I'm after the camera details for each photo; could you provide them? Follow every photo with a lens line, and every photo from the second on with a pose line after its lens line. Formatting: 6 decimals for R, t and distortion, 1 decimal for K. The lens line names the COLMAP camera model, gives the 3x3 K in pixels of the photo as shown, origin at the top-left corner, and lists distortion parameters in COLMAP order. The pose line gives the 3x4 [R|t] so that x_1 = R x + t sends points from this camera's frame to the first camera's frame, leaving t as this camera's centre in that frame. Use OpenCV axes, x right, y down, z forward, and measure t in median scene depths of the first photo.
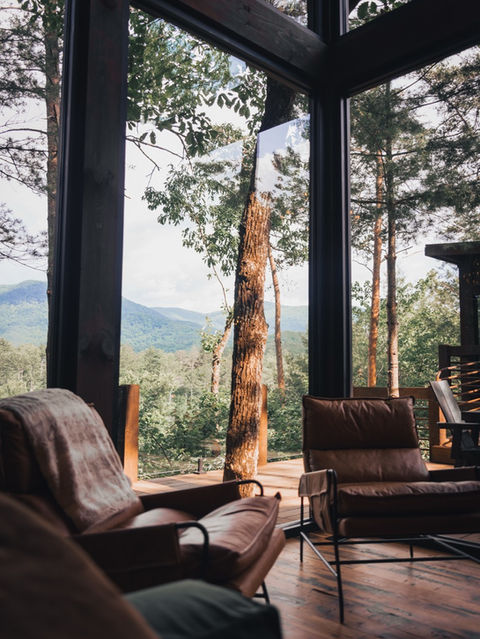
lens RADIAL K [[582.7, 0, 258.1], [0, 582.7, 322.1], [0, 0, 1]] dist [0.007495, 0.003385]
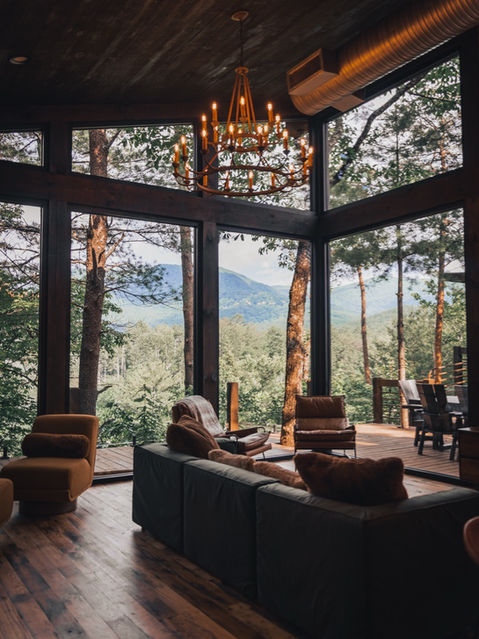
lens RADIAL K [[582.7, 0, 257.6], [0, 582.7, 322.1], [0, 0, 1]] dist [0.007495, 0.003385]
pose [[0.977316, -0.026810, -0.210081, 0.488599], [0.035820, 0.998589, 0.039200, -0.301110], [0.208734, -0.045836, 0.976898, -1.501001]]
